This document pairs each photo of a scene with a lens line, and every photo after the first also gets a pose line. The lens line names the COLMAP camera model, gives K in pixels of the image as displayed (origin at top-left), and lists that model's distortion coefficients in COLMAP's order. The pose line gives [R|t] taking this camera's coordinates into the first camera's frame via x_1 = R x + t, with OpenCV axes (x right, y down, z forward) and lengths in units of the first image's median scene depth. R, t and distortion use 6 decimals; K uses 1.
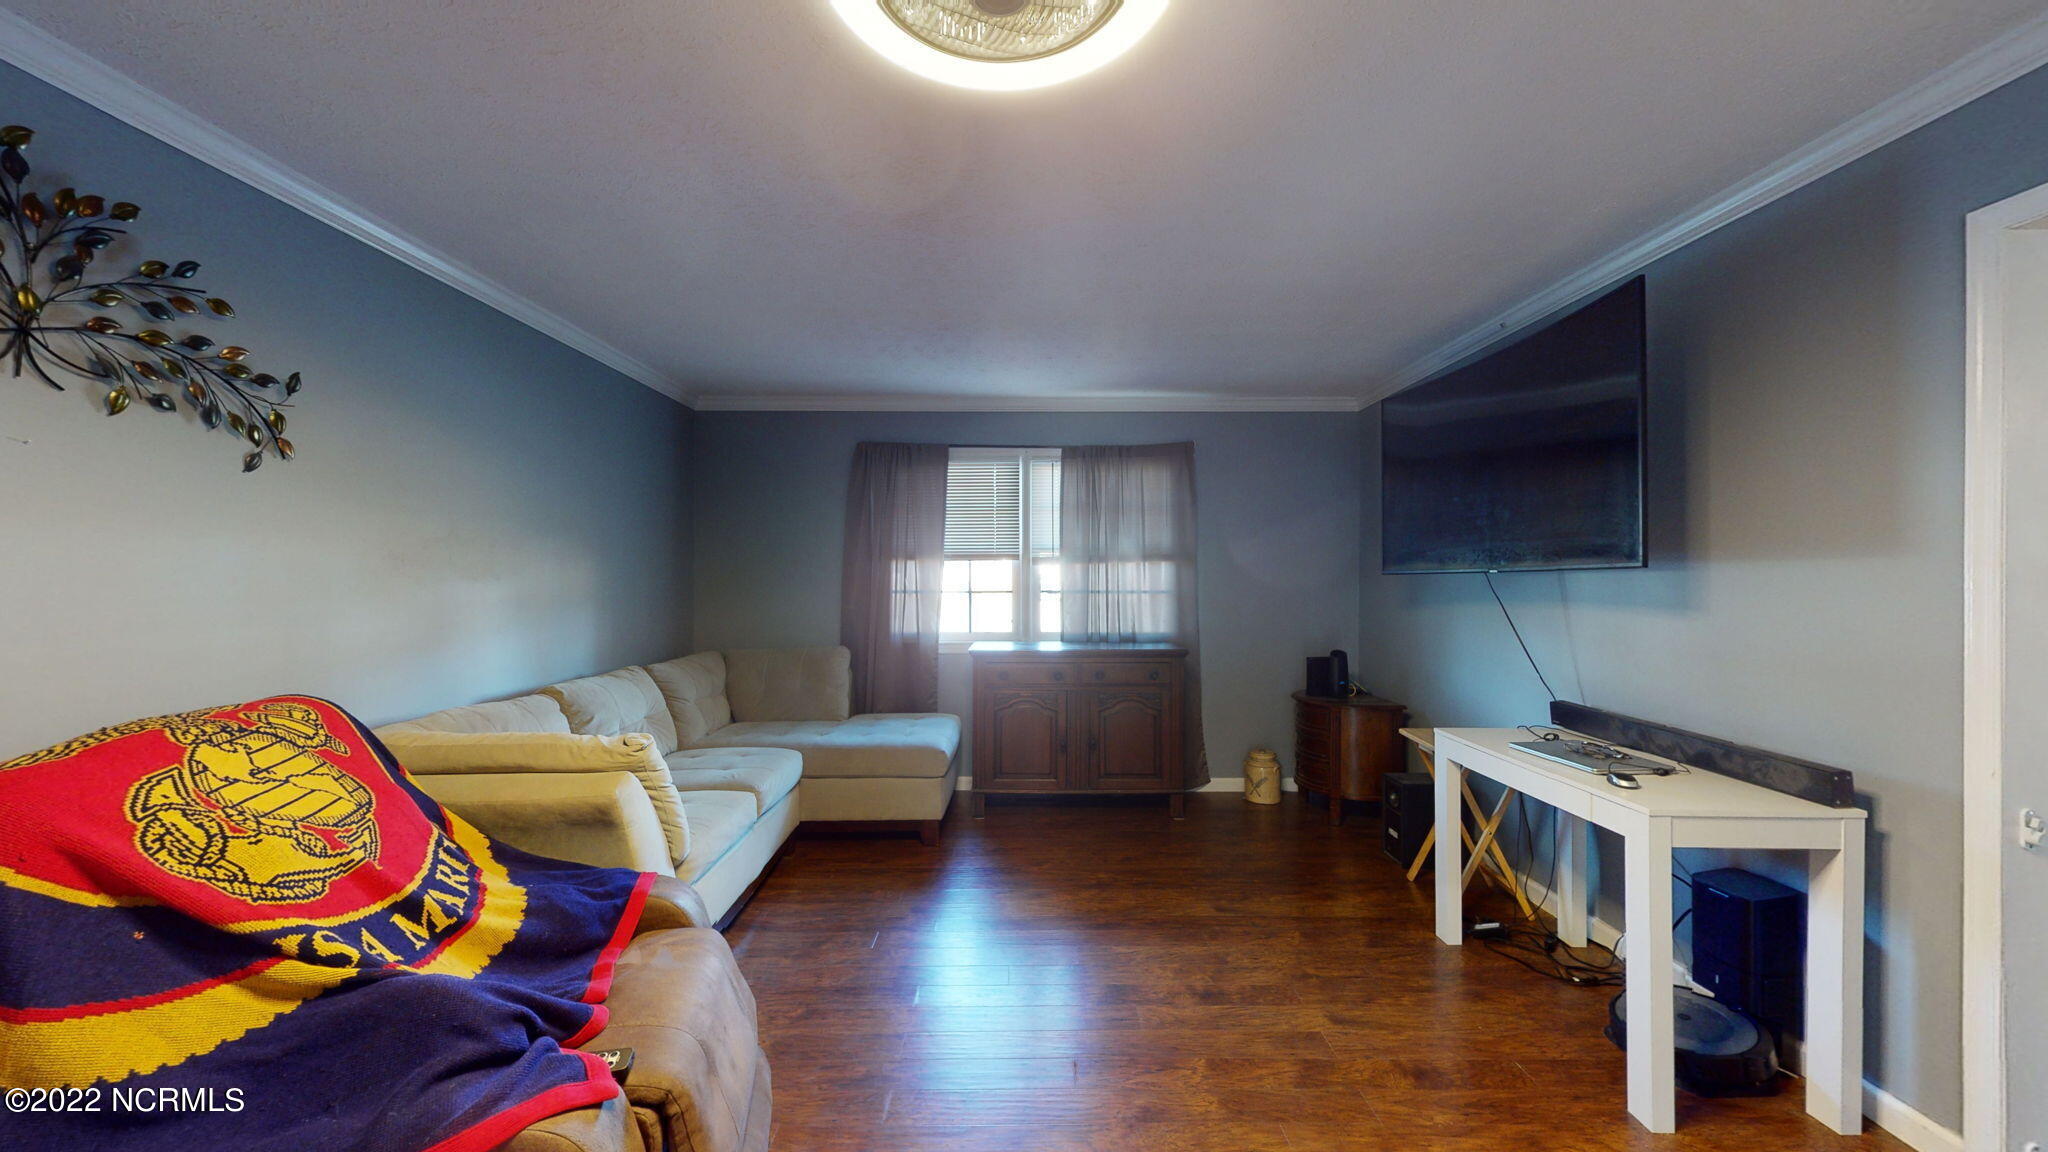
lens RADIAL K [[739.7, 0, 1020.1], [0, 739.7, 575.7], [0, 0, 1]] dist [-0.011107, -0.000490]
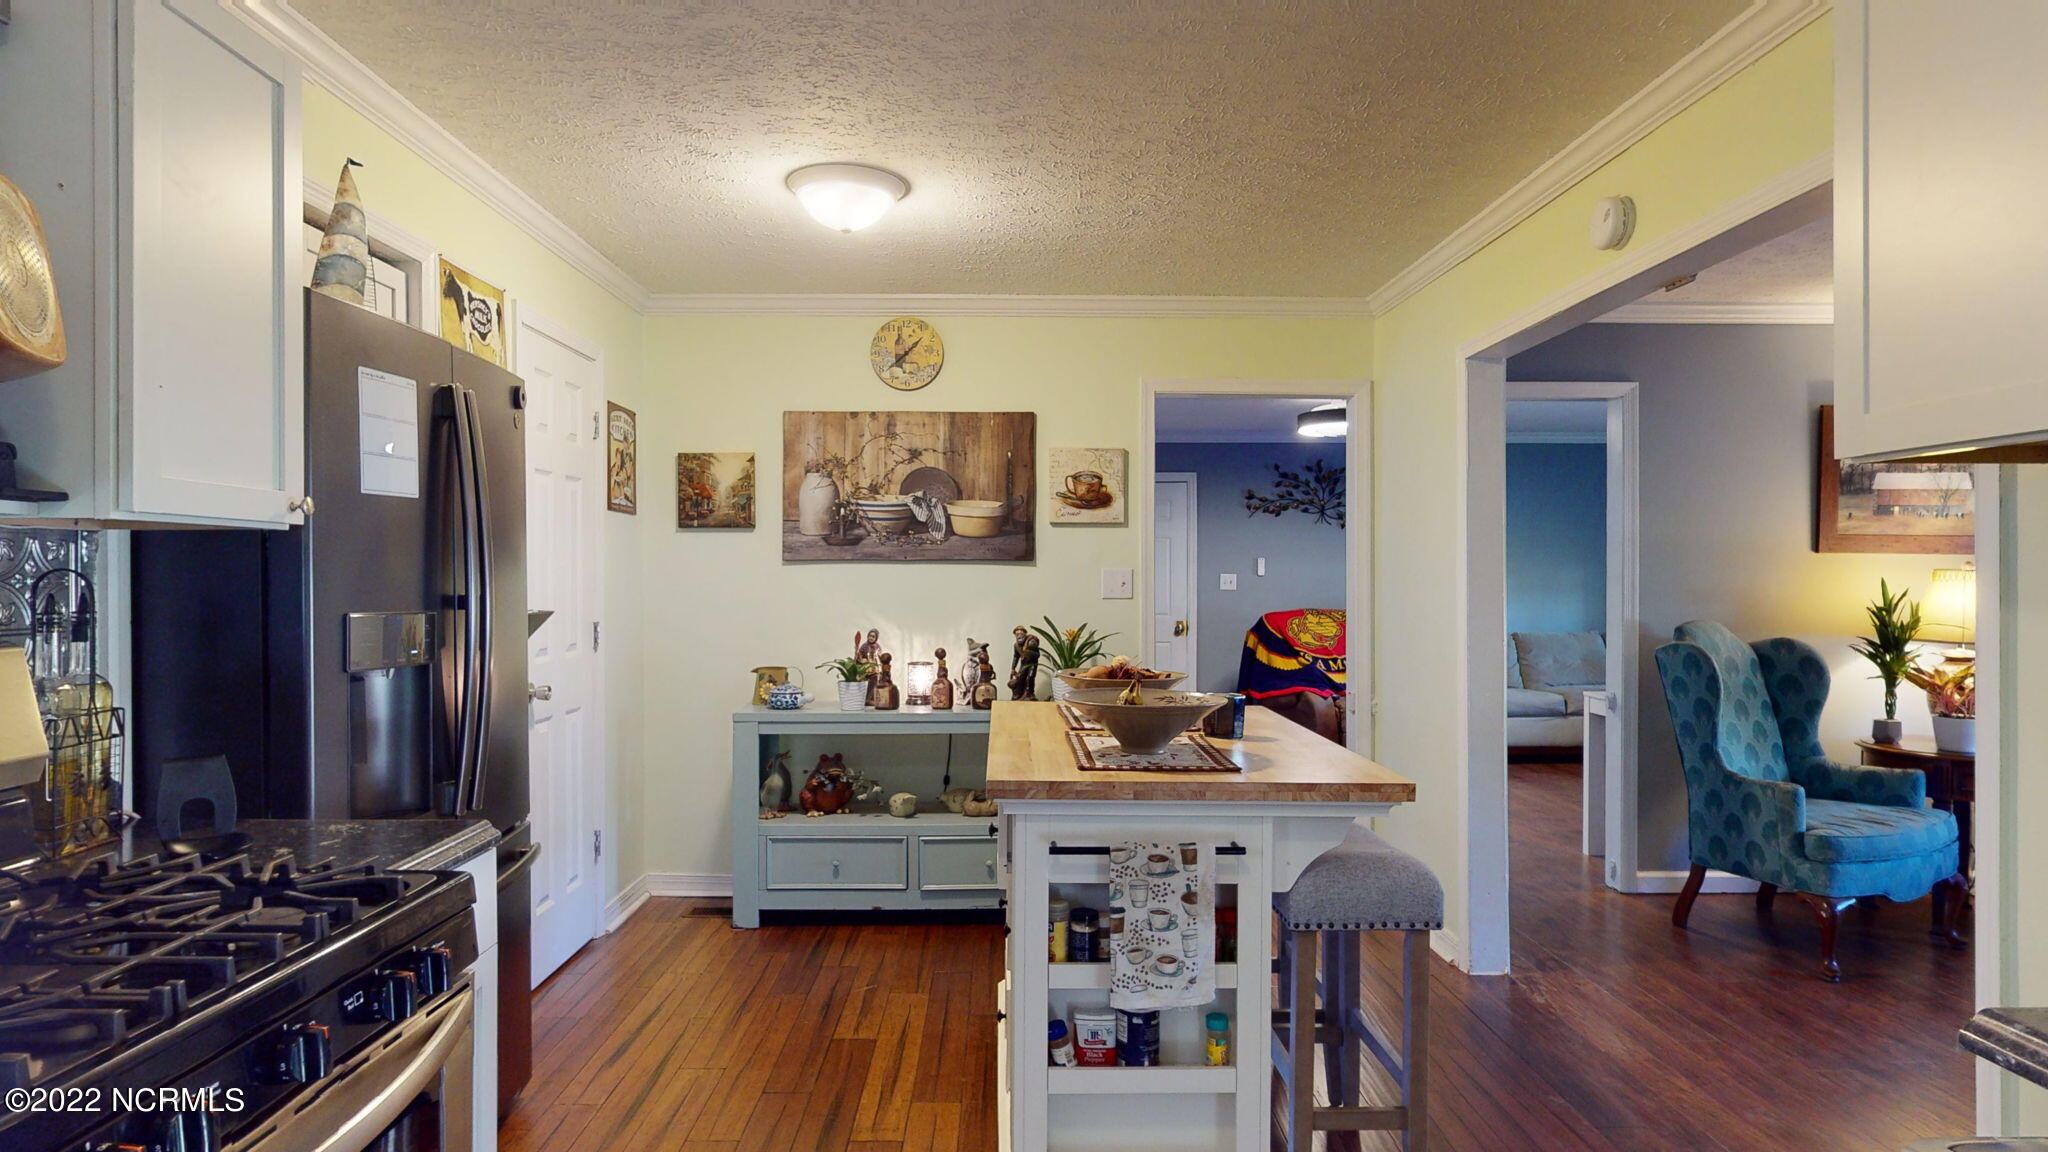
lens RADIAL K [[1102.2, 0, 1029.8], [0, 1102.2, 576.4], [0, 0, 1]] dist [-0.003779, -0.000361]
pose [[0.013791, -0.000740, -0.999905, 3.227127], [0.002356, 0.999997, -0.000707, 0.003721], [0.999902, -0.002346, 0.013793, -0.450540]]
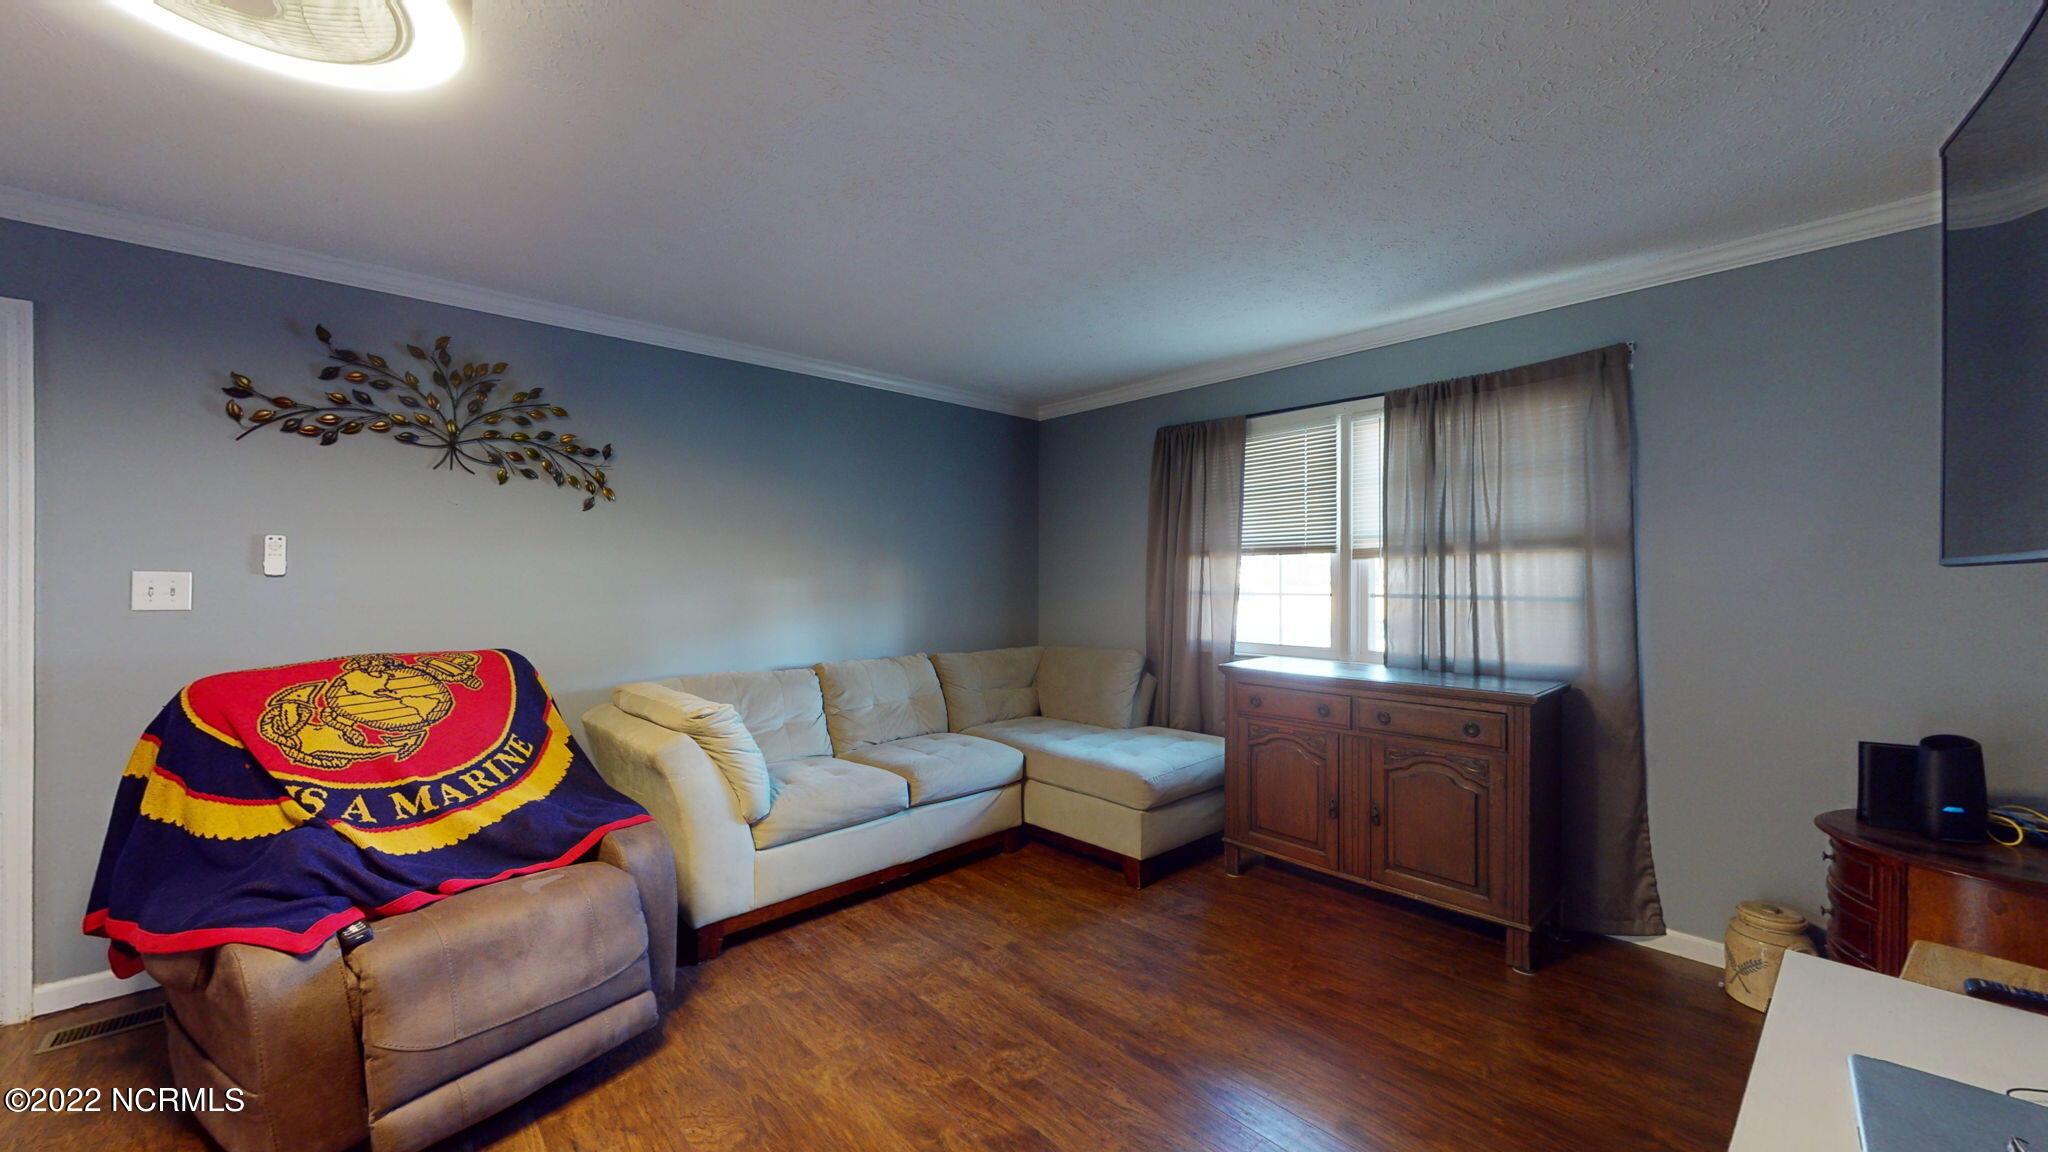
lens RADIAL K [[739.7, 0, 1028.2], [0, 739.7, 574.0], [0, 0, 1]] dist [-0.011107, -0.000490]
pose [[0.683367, -0.002571, -0.730071, 0.762715], [0.002070, 0.999997, -0.001584, 0.001560], [0.730072, -0.000429, 0.683370, 0.580432]]
